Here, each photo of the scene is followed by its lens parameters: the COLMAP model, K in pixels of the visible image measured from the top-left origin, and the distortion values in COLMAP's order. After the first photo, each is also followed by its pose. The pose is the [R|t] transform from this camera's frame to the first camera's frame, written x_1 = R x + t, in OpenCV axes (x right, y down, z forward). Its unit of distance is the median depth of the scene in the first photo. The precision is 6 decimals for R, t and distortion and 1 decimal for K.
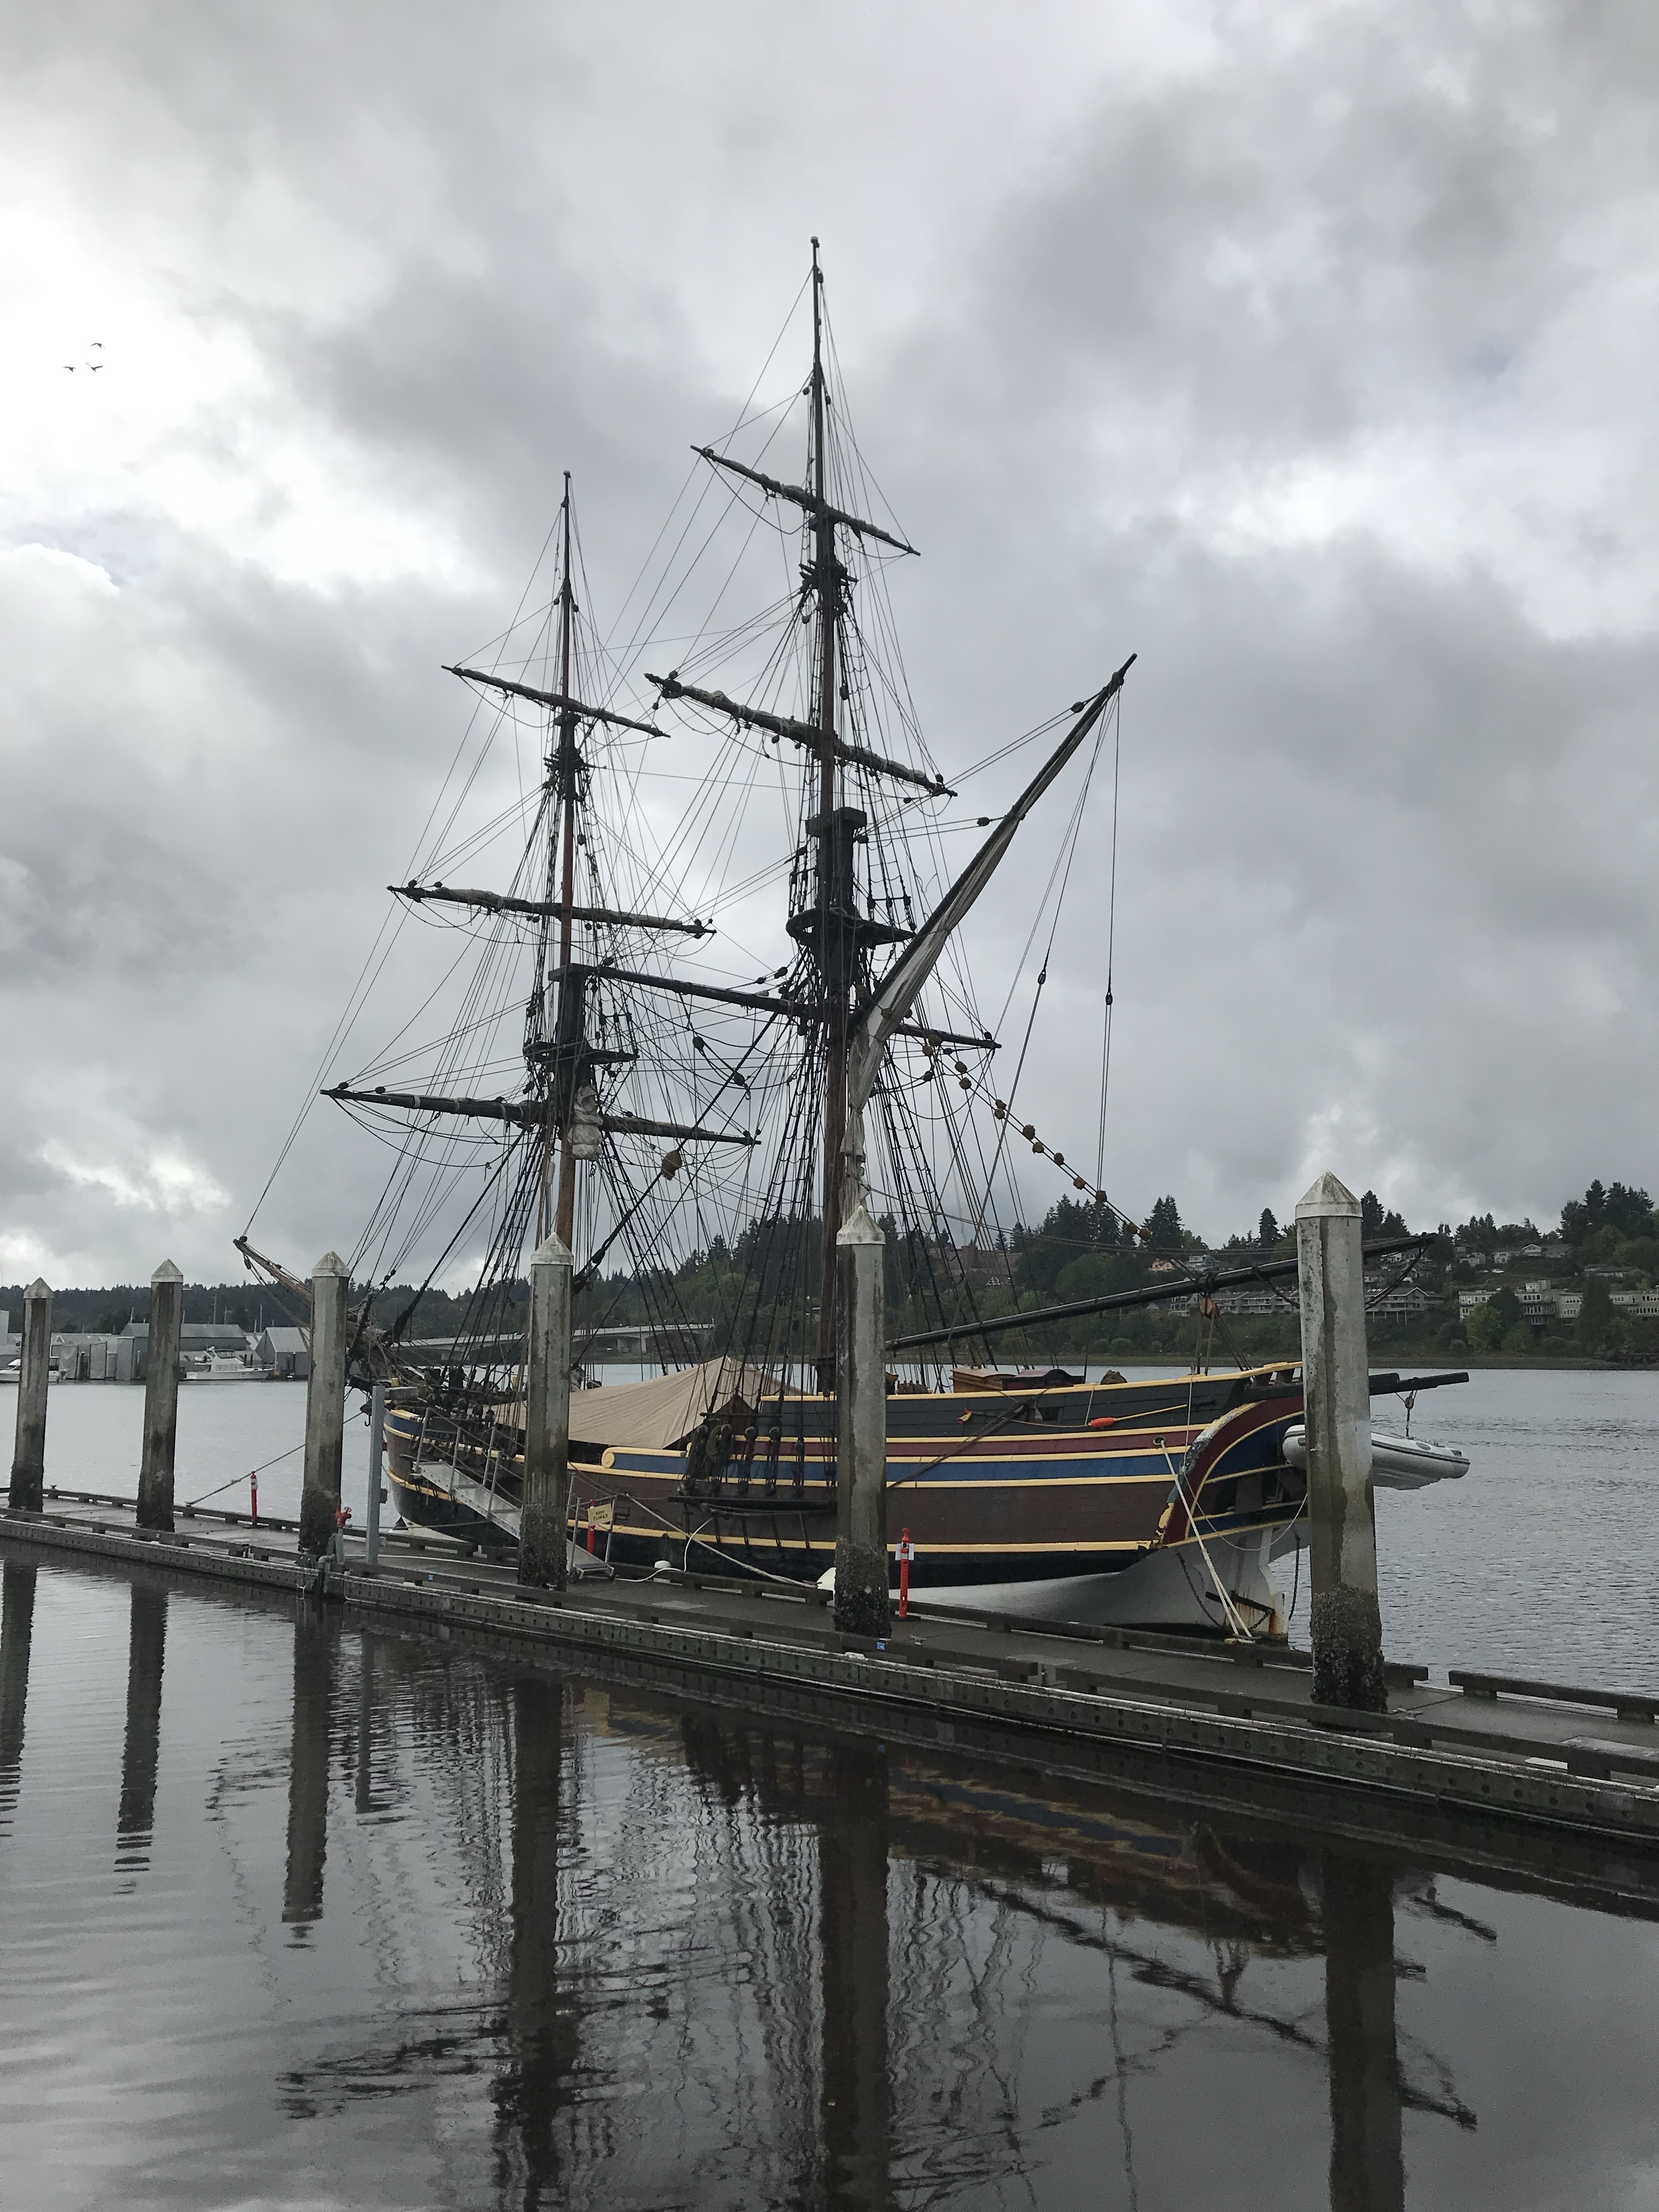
lens RADIAL K [[1792.0, 0, 848.0], [0, 1792.0, 1098.8], [0, 0, 1]] dist [0.023874, -0.009680]
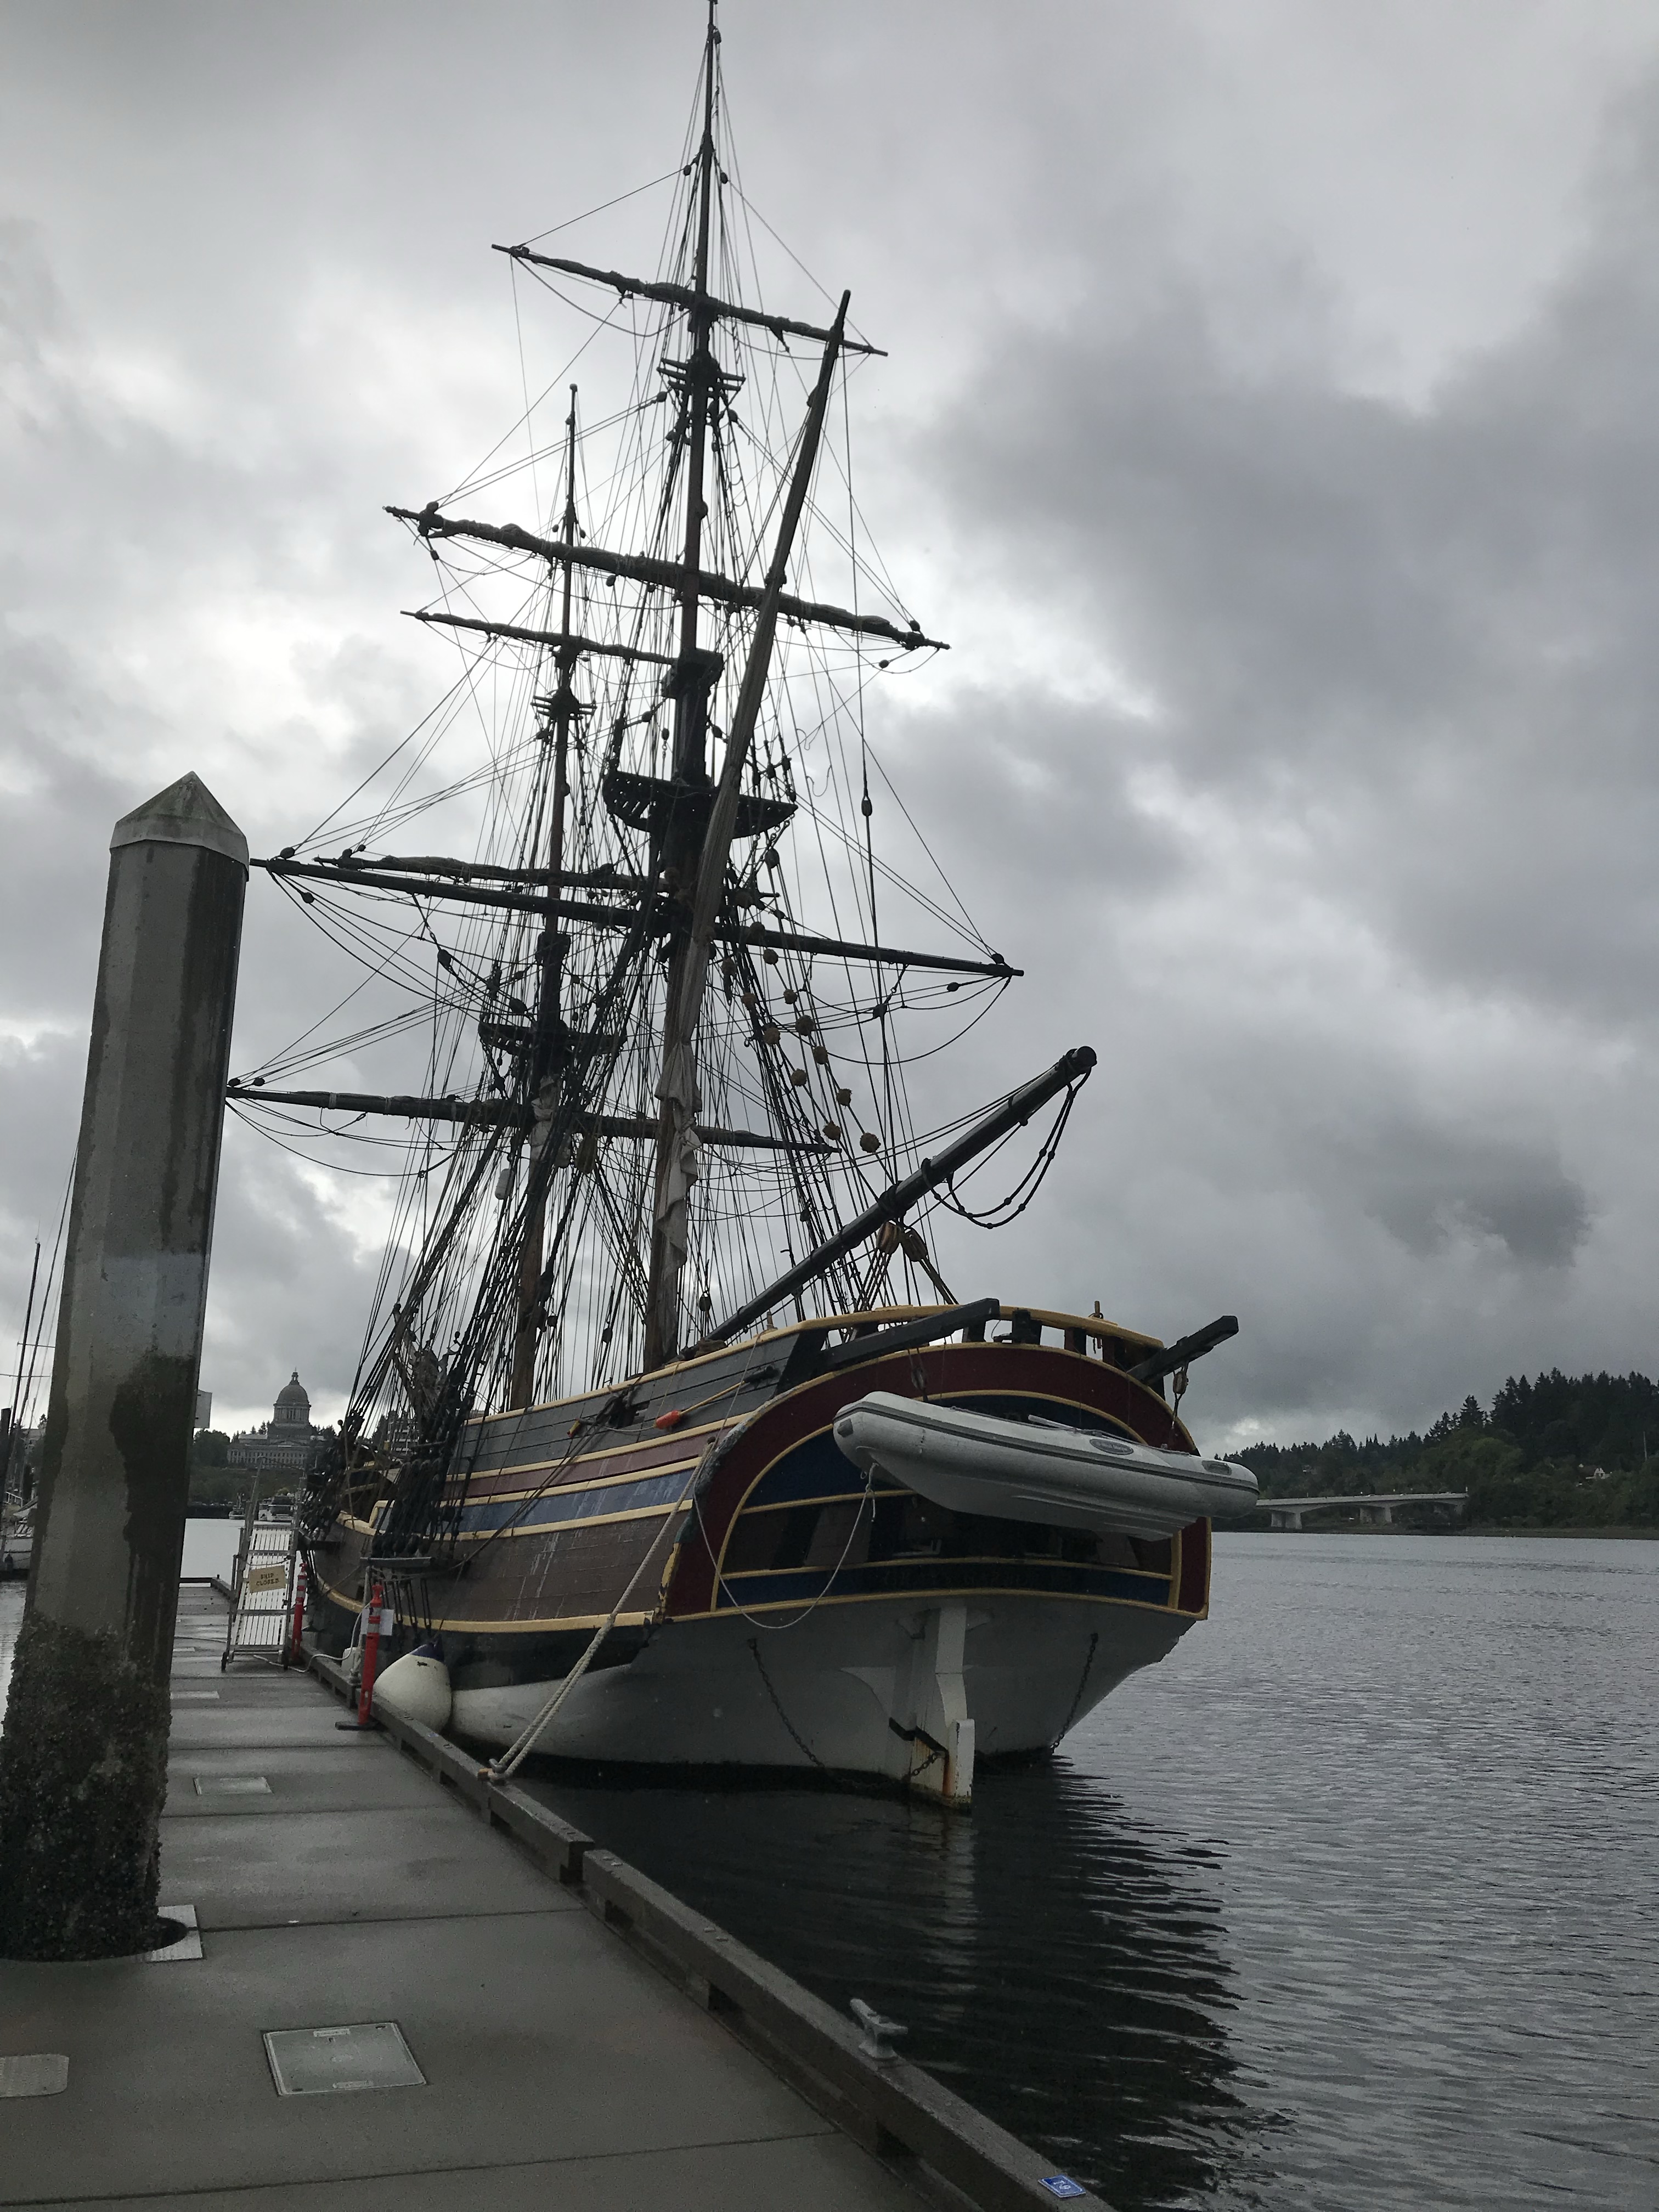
lens RADIAL K [[1826.5, 0, 829.5], [0, 1826.5, 1106.0], [0, 0, 1]] dist [-0.052784, 0.097536]
pose [[0.916812, -0.071990, -0.392776, 0.324568], [0.038619, 0.994989, -0.092223, 0.096732], [0.397447, 0.069383, 0.914998, 0.322763]]
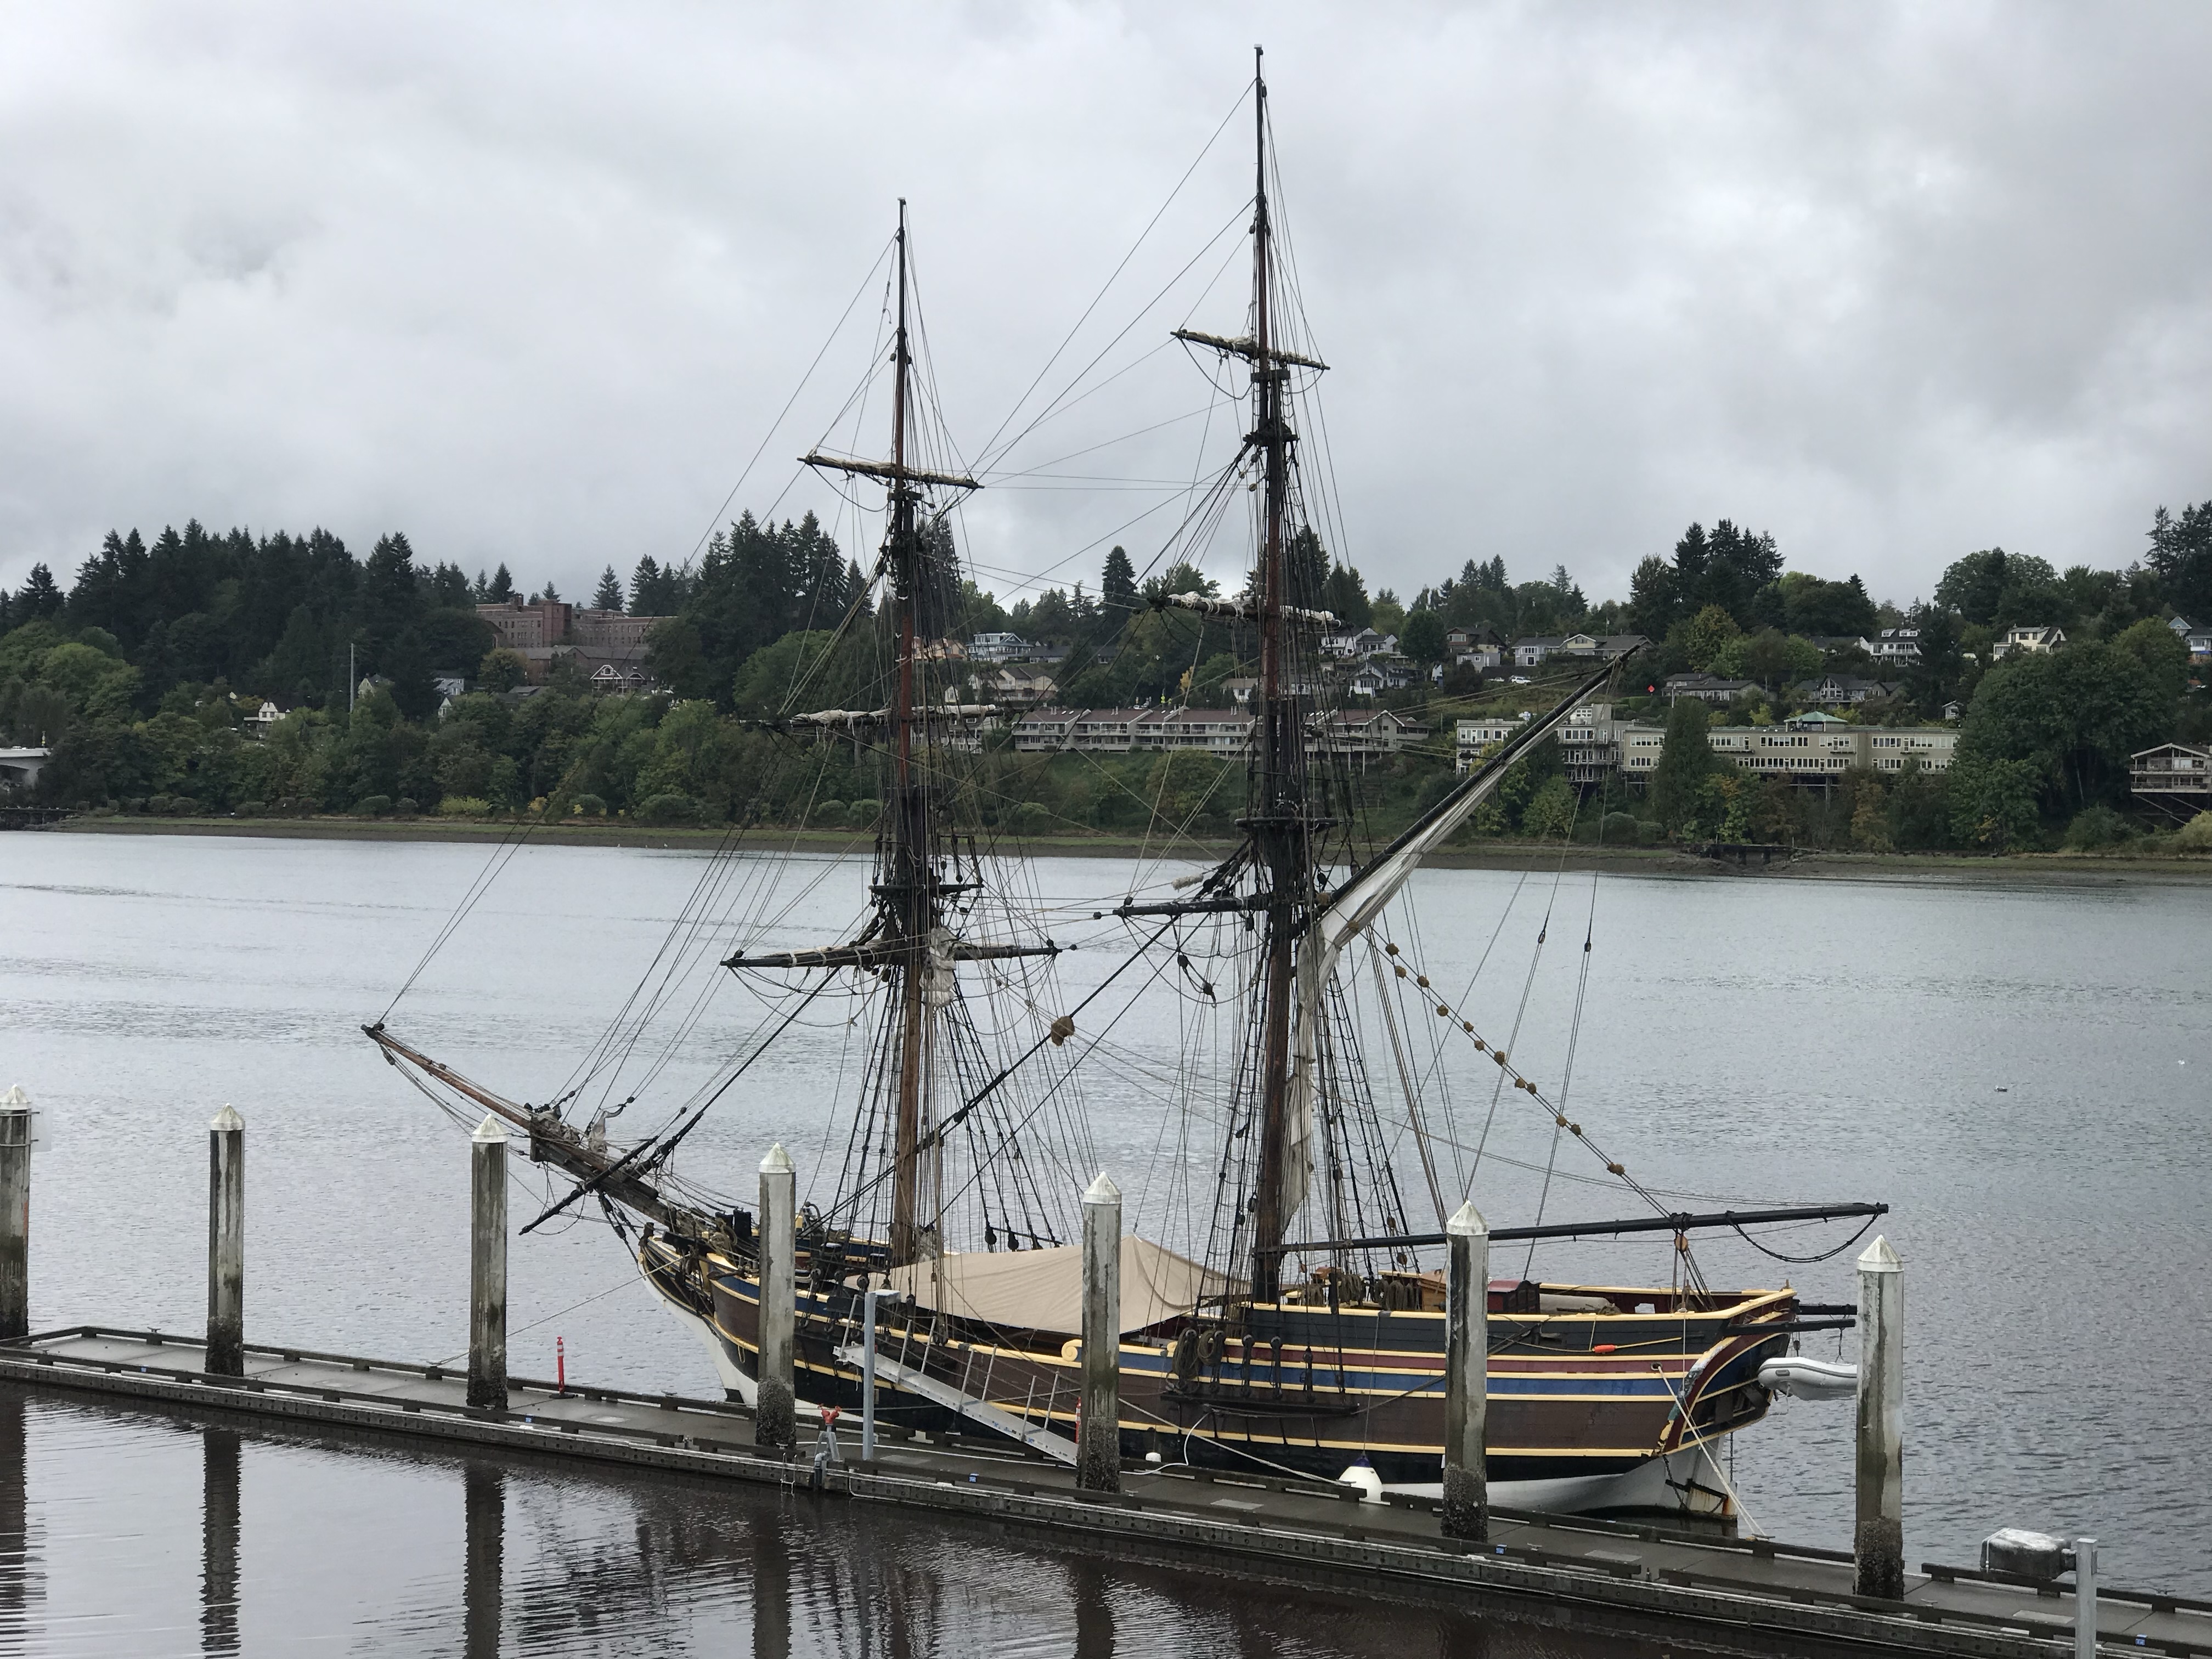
lens RADIAL K [[3434.7, 0, 1106.0], [0, 3434.7, 829.5], [0, 0, 1]] dist [0.003986, 0.658895]
pose [[0.973813, 0.011559, 0.227057, -0.510447], [-0.044967, 0.988770, 0.142522, -0.341077], [-0.222859, -0.148999, 0.963397, -0.776771]]
